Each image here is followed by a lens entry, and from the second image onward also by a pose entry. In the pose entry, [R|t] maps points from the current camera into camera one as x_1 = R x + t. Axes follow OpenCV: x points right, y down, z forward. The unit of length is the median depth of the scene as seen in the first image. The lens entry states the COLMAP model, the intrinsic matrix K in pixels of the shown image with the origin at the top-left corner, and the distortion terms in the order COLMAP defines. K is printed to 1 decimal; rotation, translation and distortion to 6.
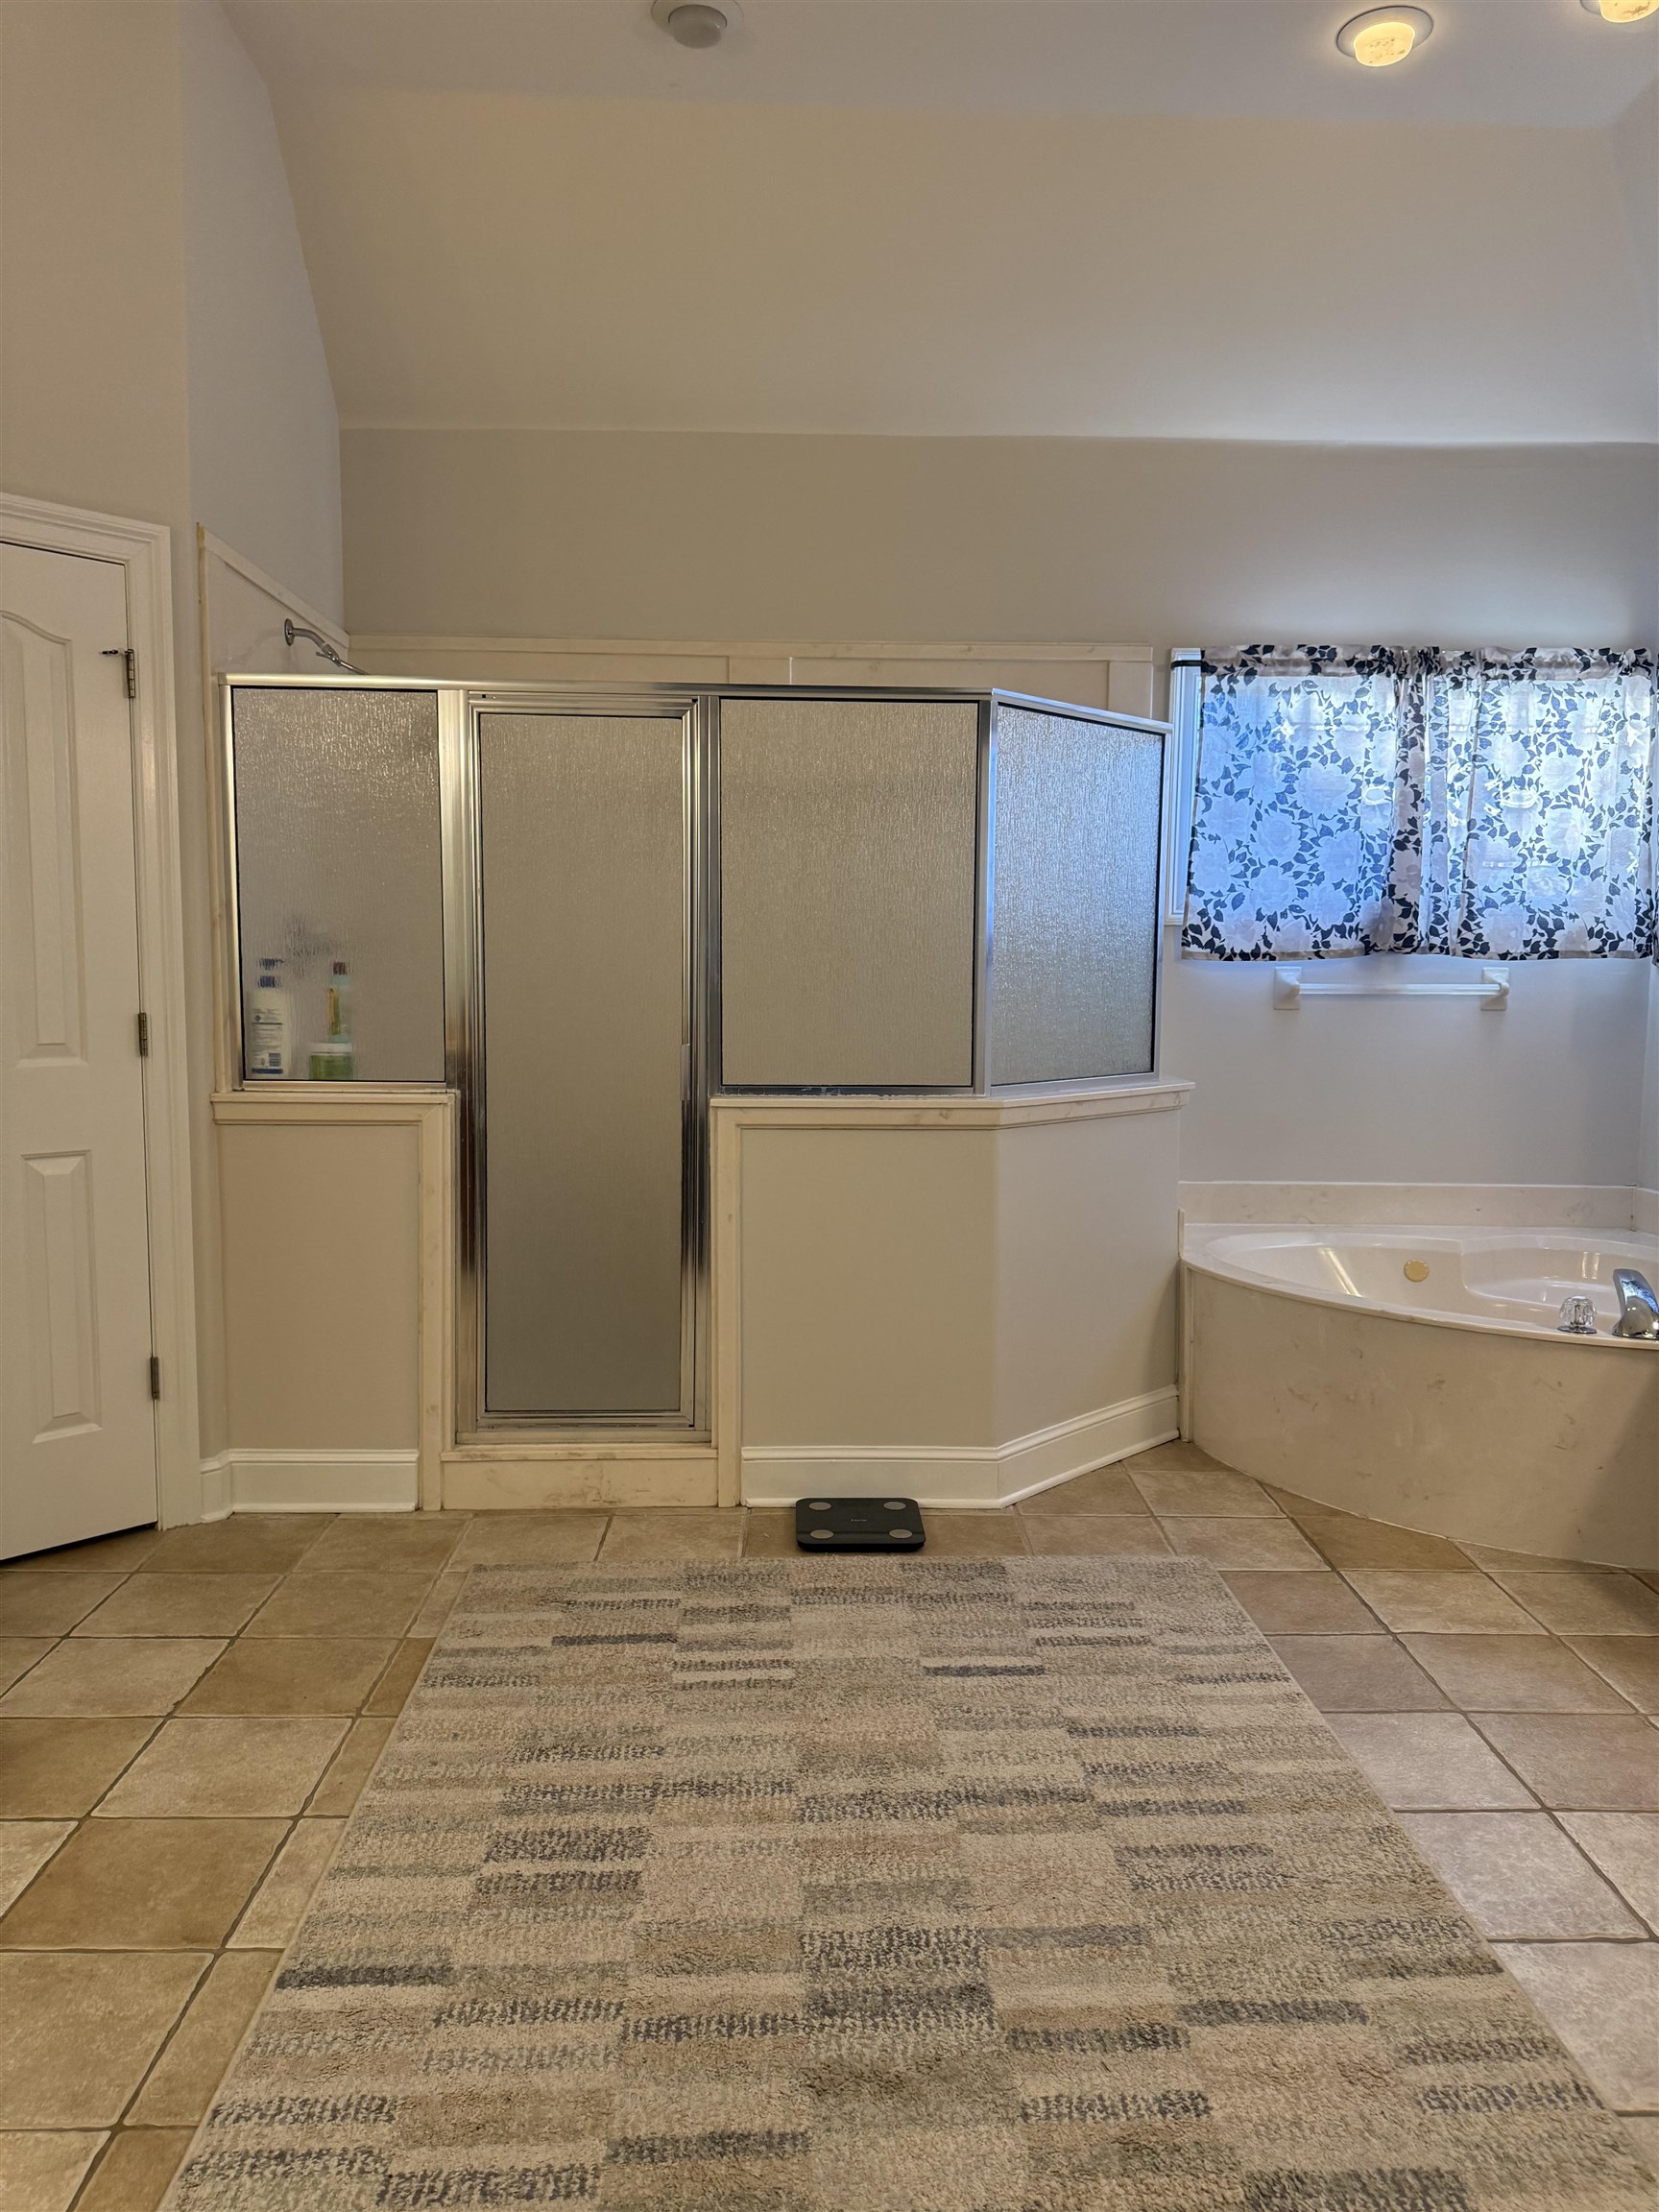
lens RADIAL K [[1559.5, 0, 830.3], [0, 1559.5, 1104.9], [0, 0, 1]] dist [0.022599, -0.021063]
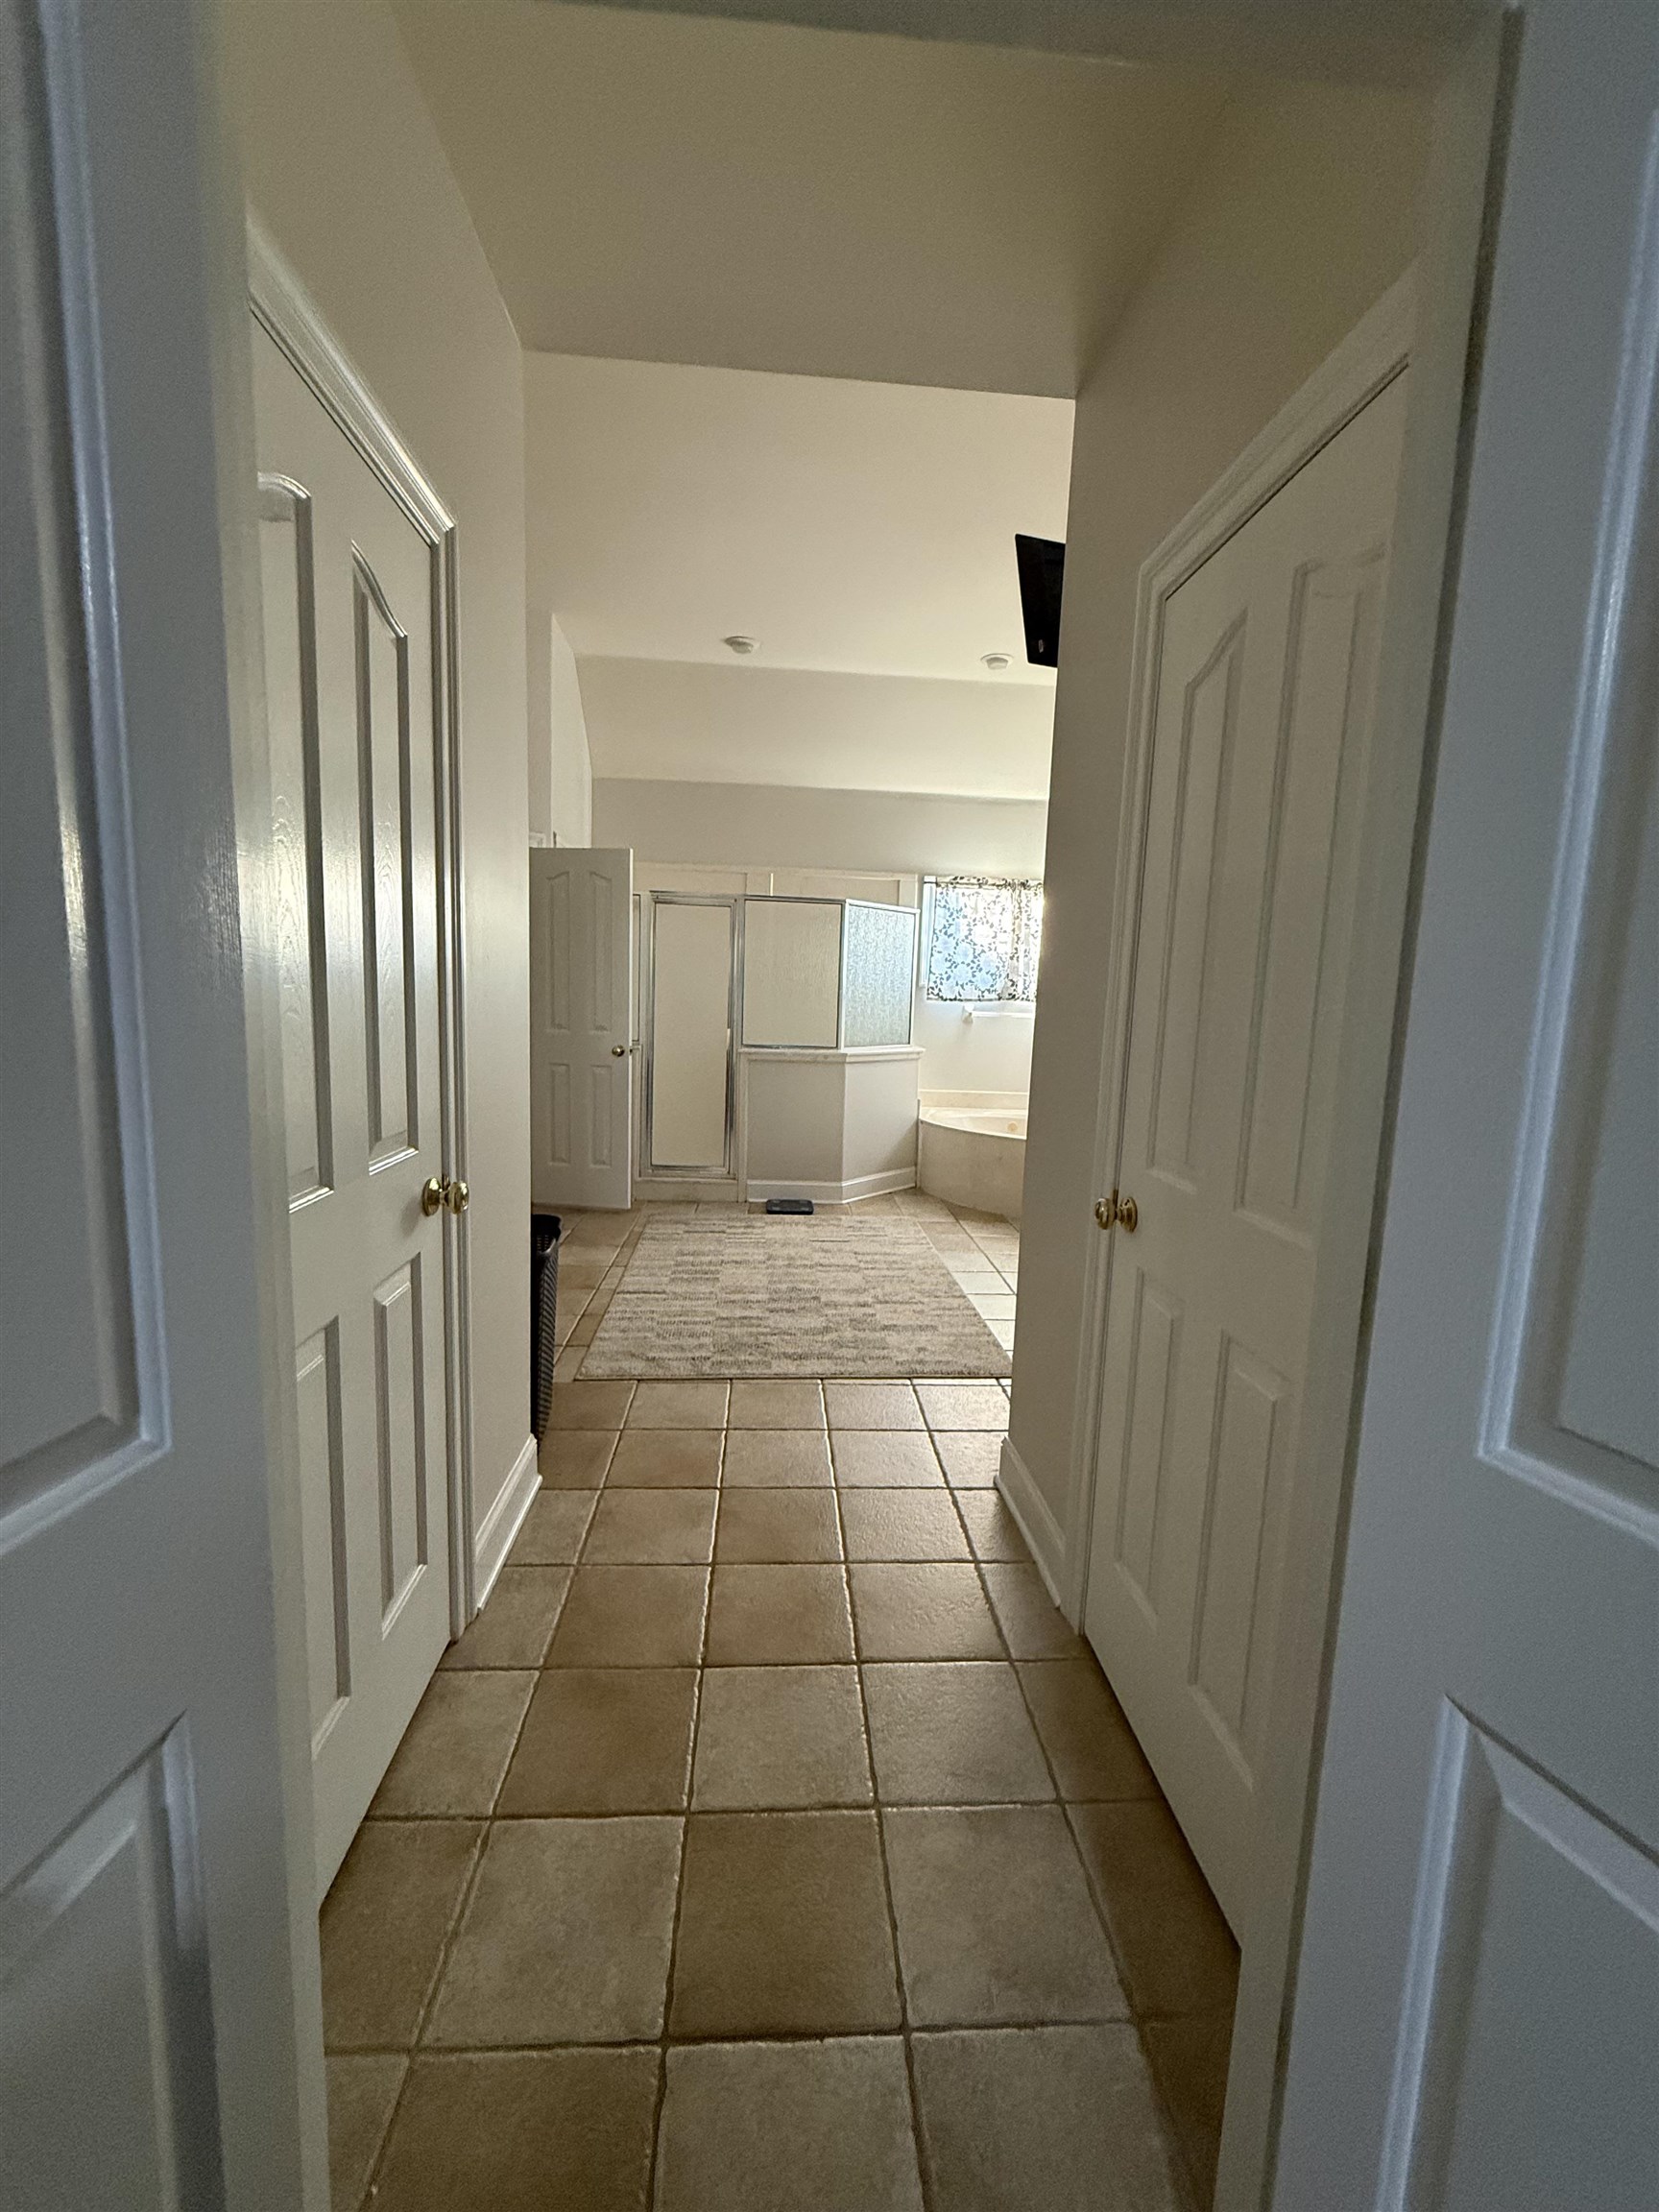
lens RADIAL K [[888.9, 0, 826.9], [0, 888.9, 1112.0], [0, 0, 1]] dist [-0.000258, 0.000001]
pose [[0.998784, 0.021968, 0.044126, 0.015390], [-0.024004, 0.998646, 0.046159, 0.043073], [-0.043053, -0.047162, 0.997959, -0.790489]]
